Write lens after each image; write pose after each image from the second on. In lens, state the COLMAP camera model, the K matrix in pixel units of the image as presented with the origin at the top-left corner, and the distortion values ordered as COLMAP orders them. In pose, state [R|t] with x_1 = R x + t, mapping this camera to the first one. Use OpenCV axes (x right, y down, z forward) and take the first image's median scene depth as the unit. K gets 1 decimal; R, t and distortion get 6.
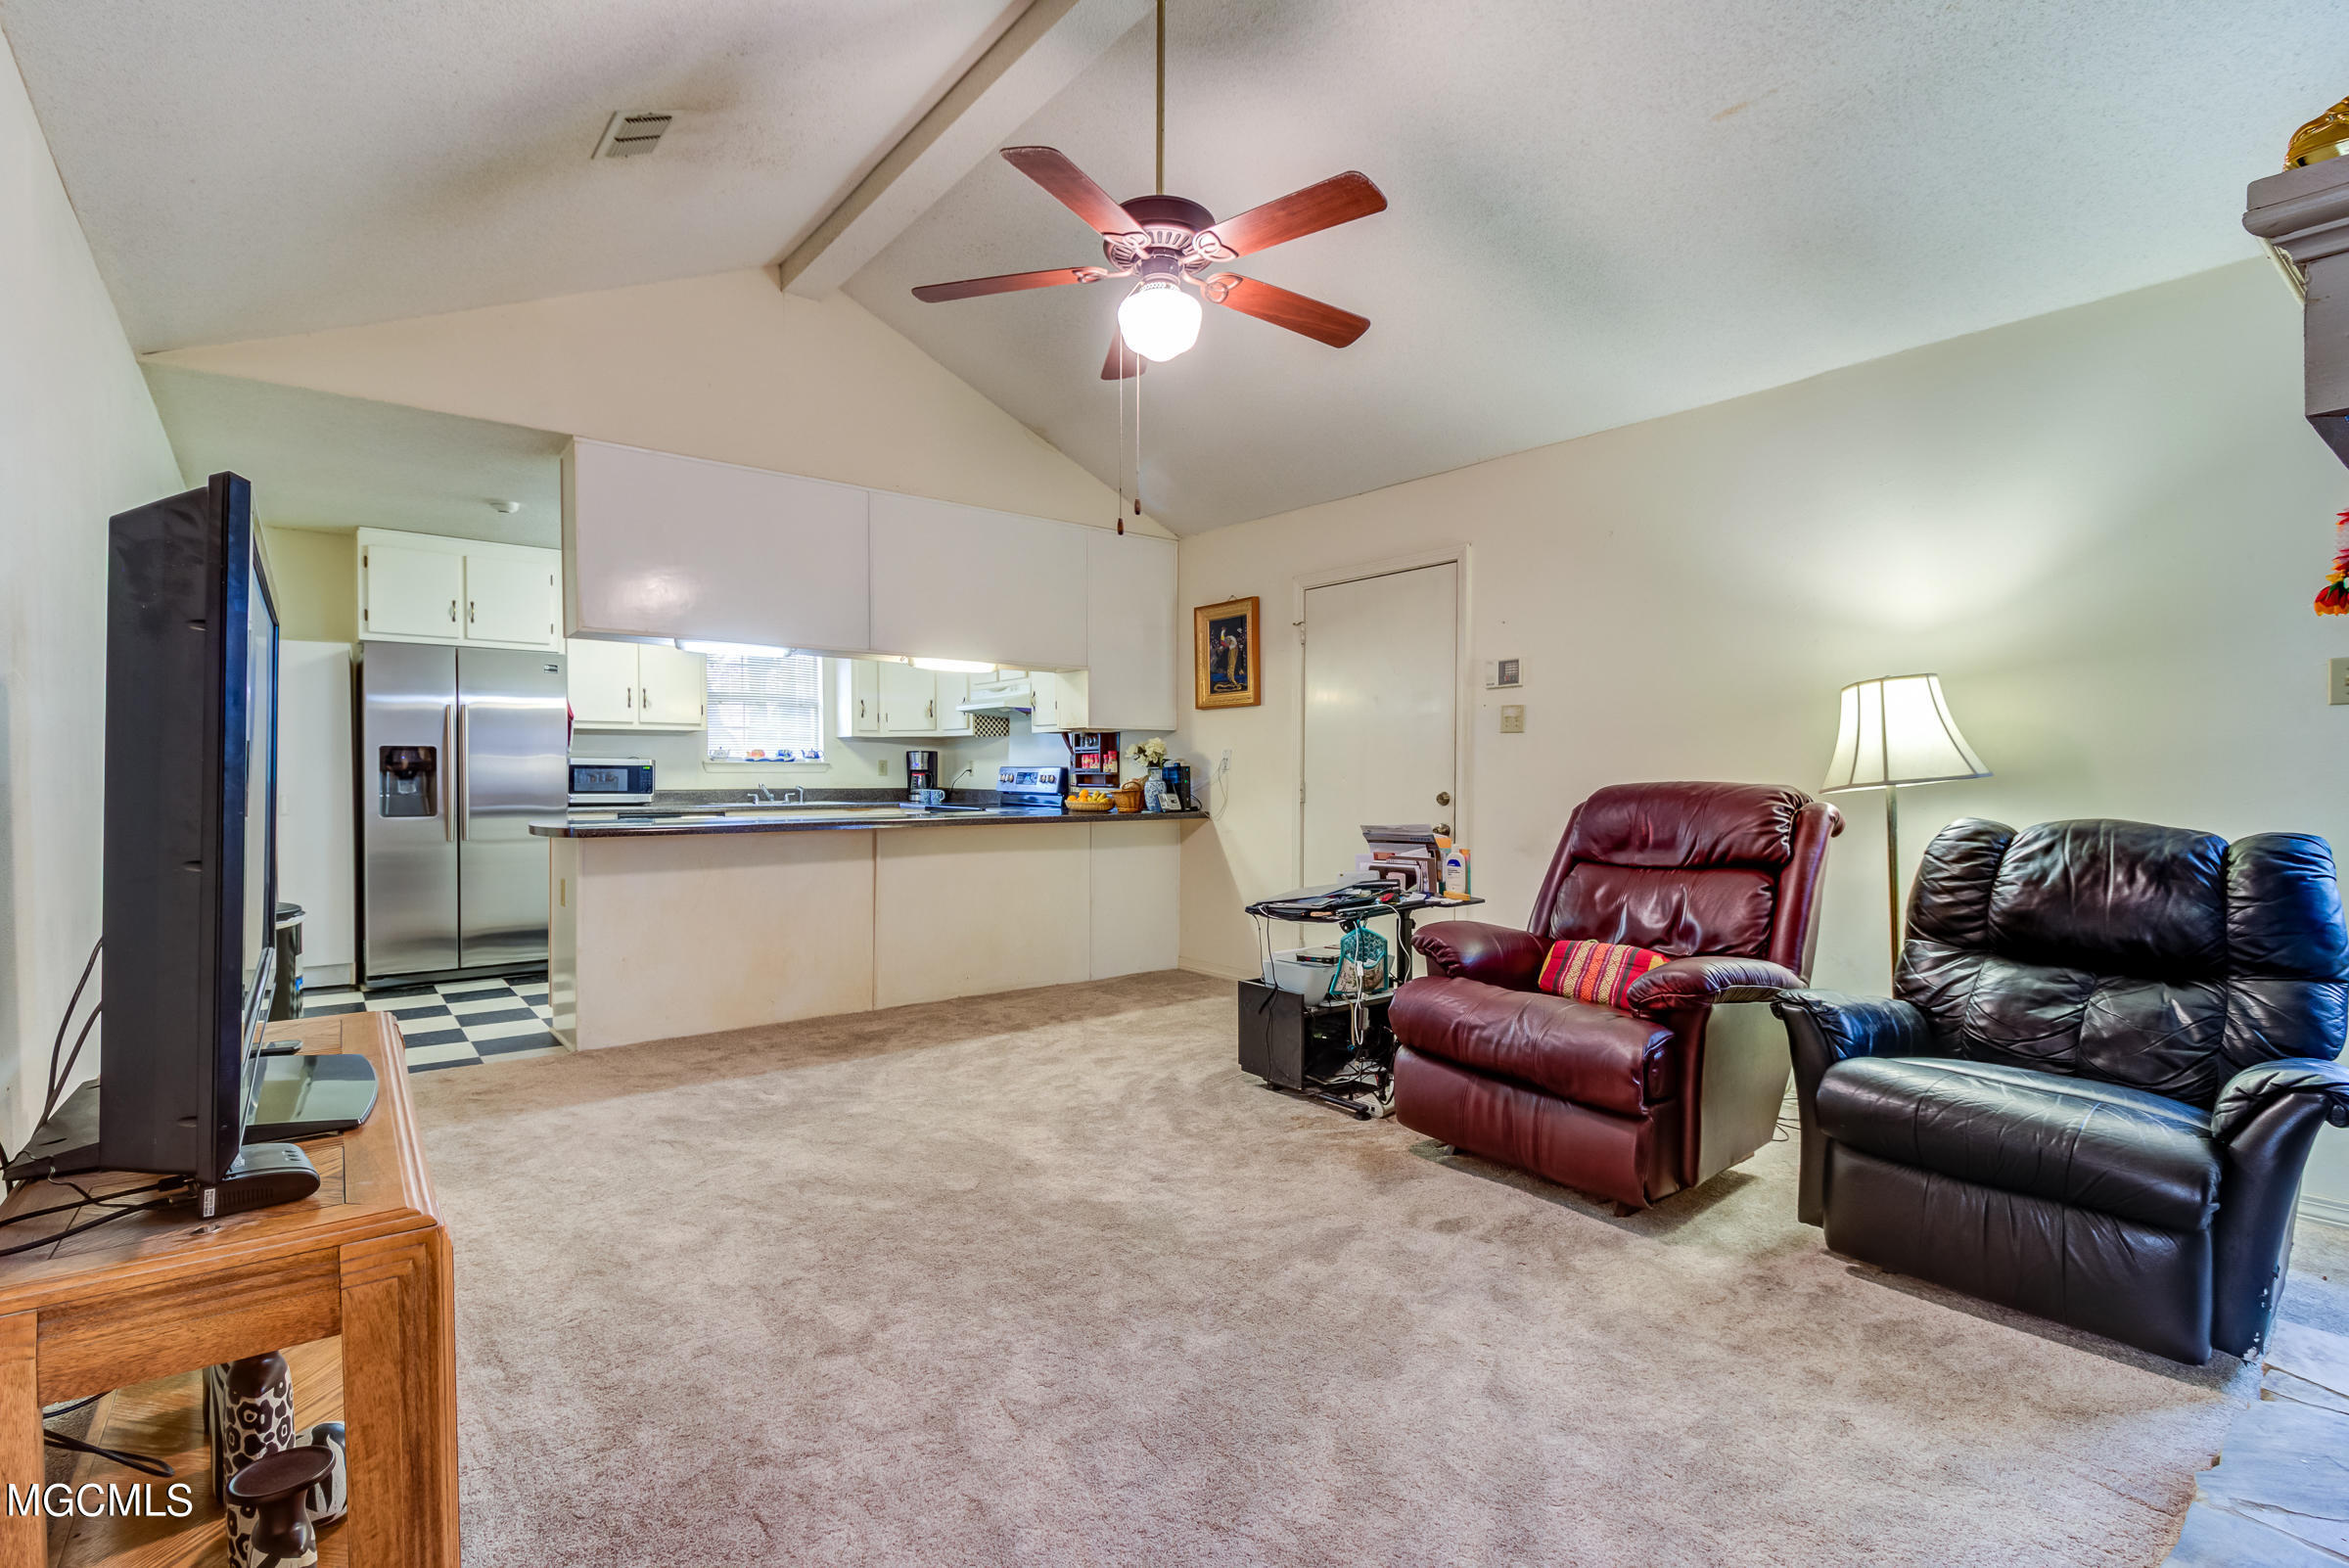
lens RADIAL K [[1105.9, 0, 1174.5], [0, 1105.9, 784.0], [0, 0, 1]] dist [0.033774, 0.000066]
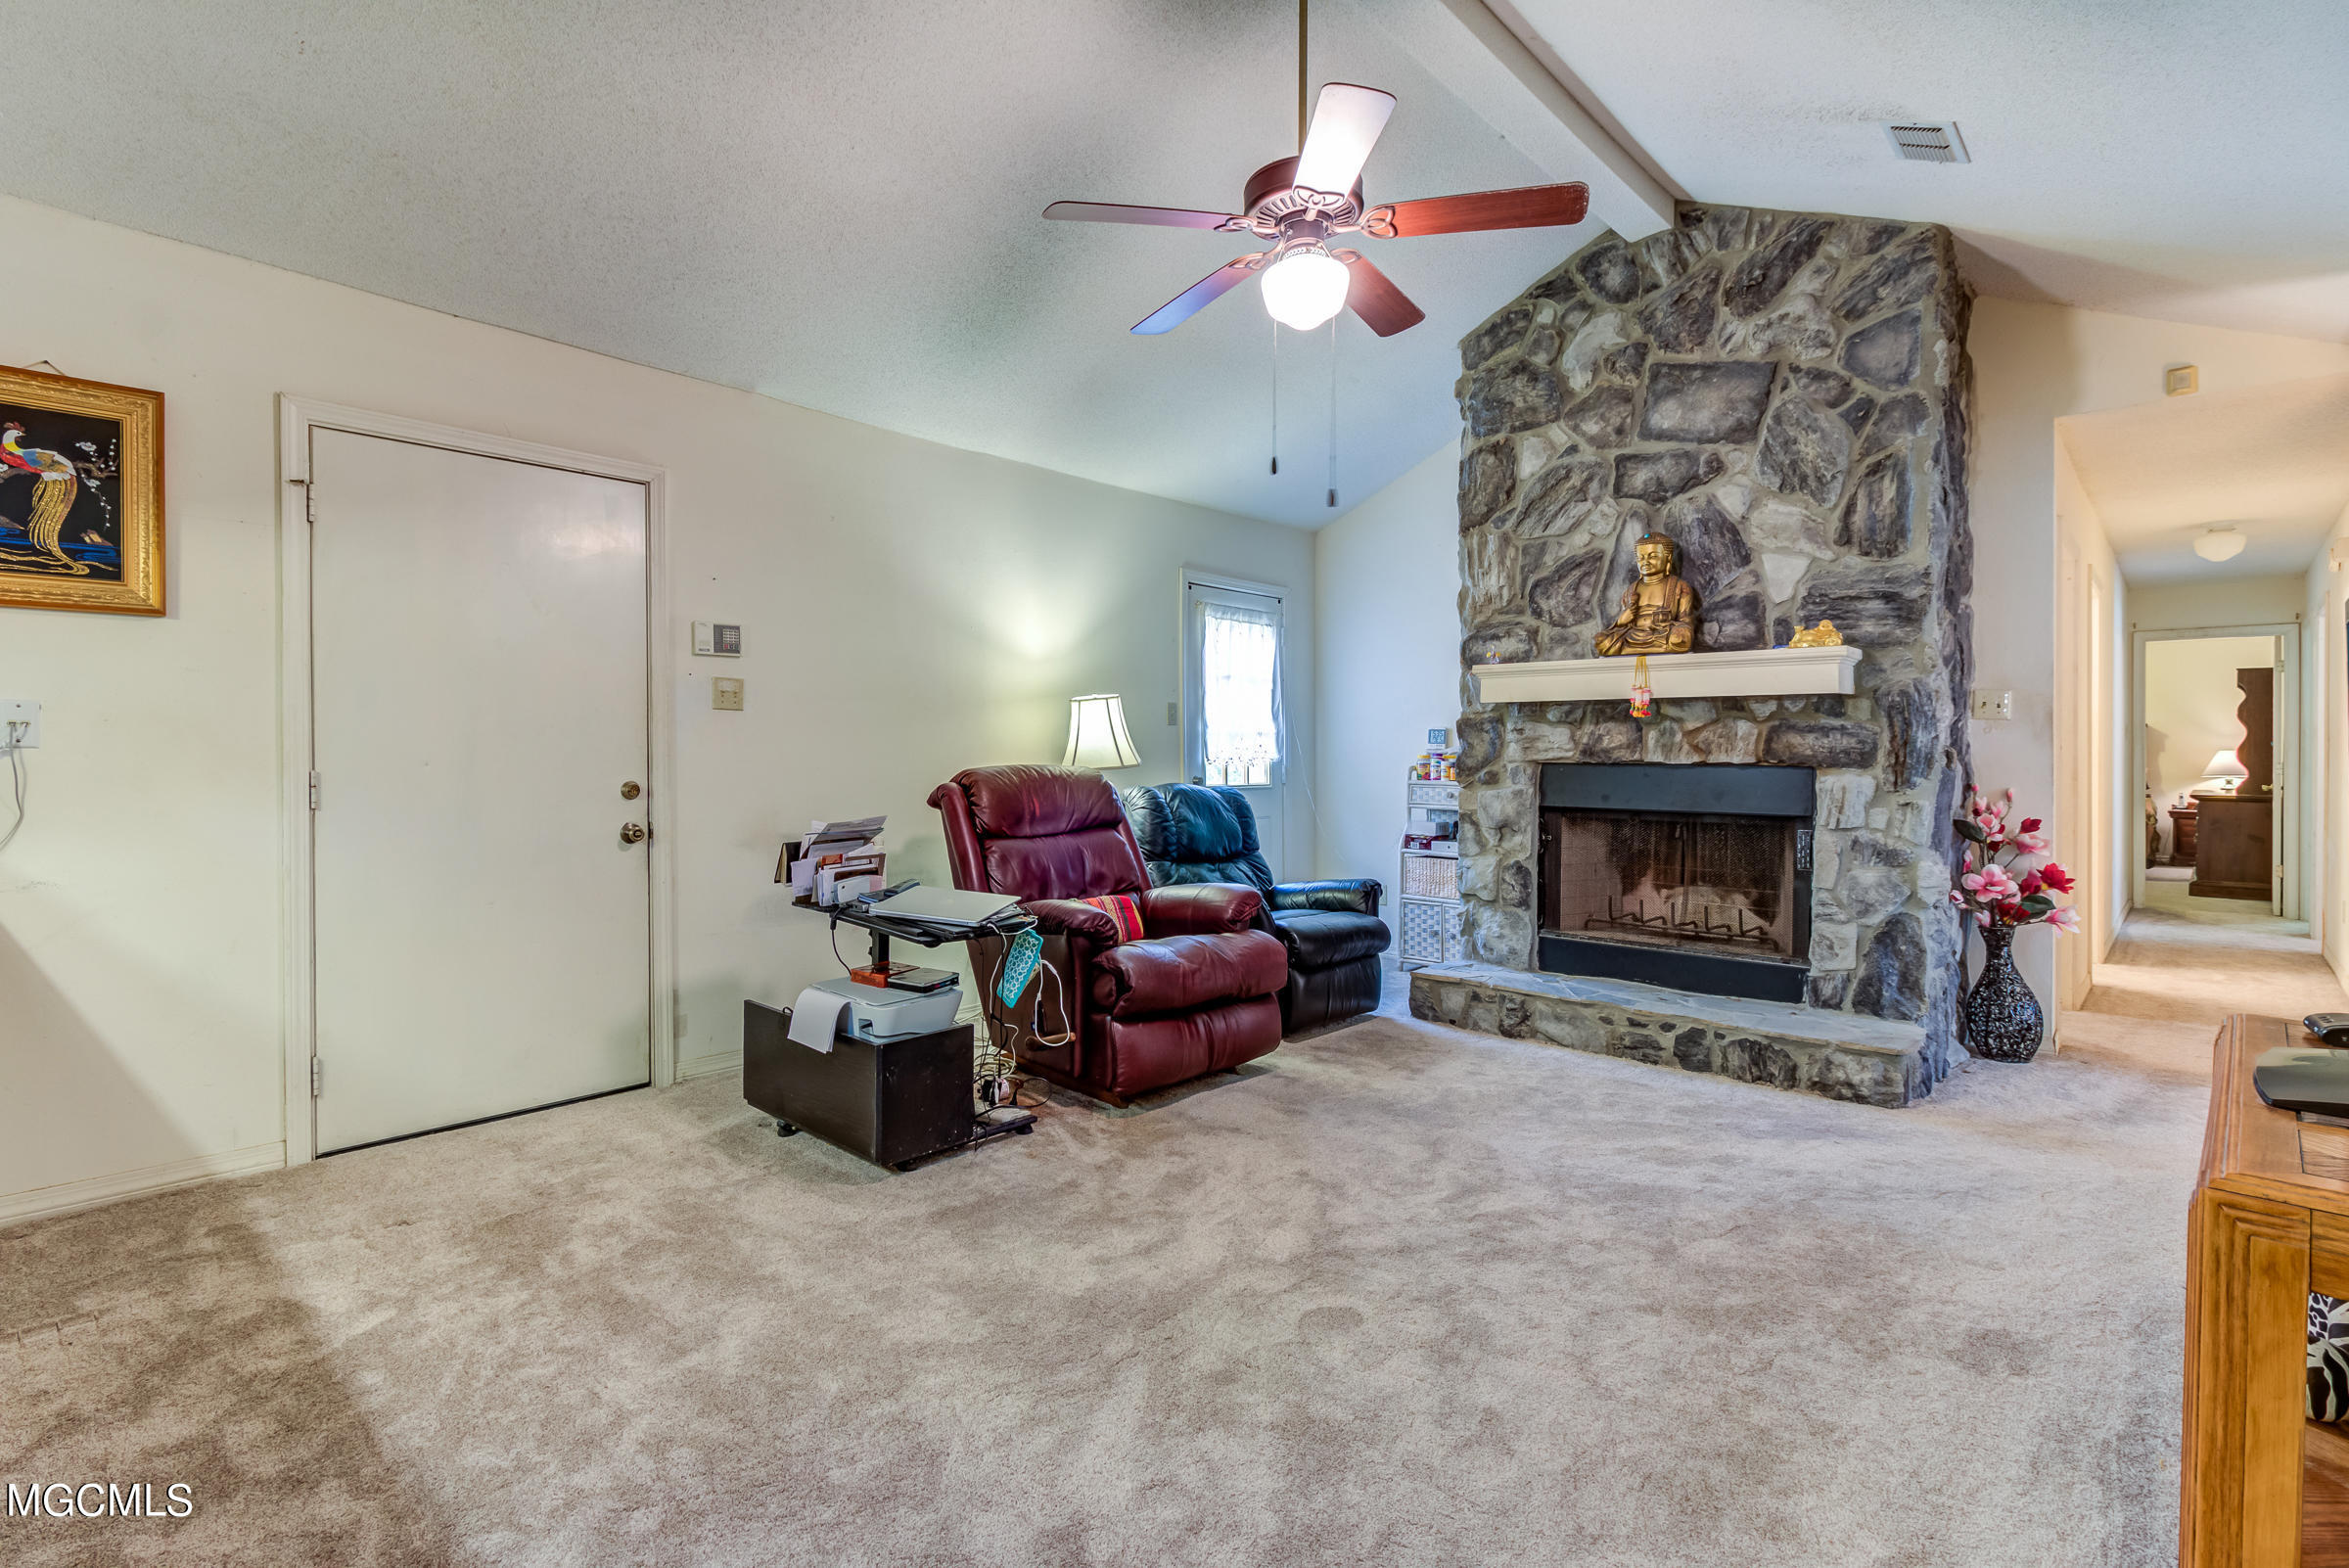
lens RADIAL K [[1057.4, 0, 1173.3], [0, 1057.4, 761.4], [0, 0, 1]] dist [-0.001173, -0.000162]
pose [[-0.128021, -0.005695, 0.991755, -0.556275], [0.003105, 0.999976, 0.006143, -0.010000], [-0.991767, 0.003866, -0.128000, 0.761660]]
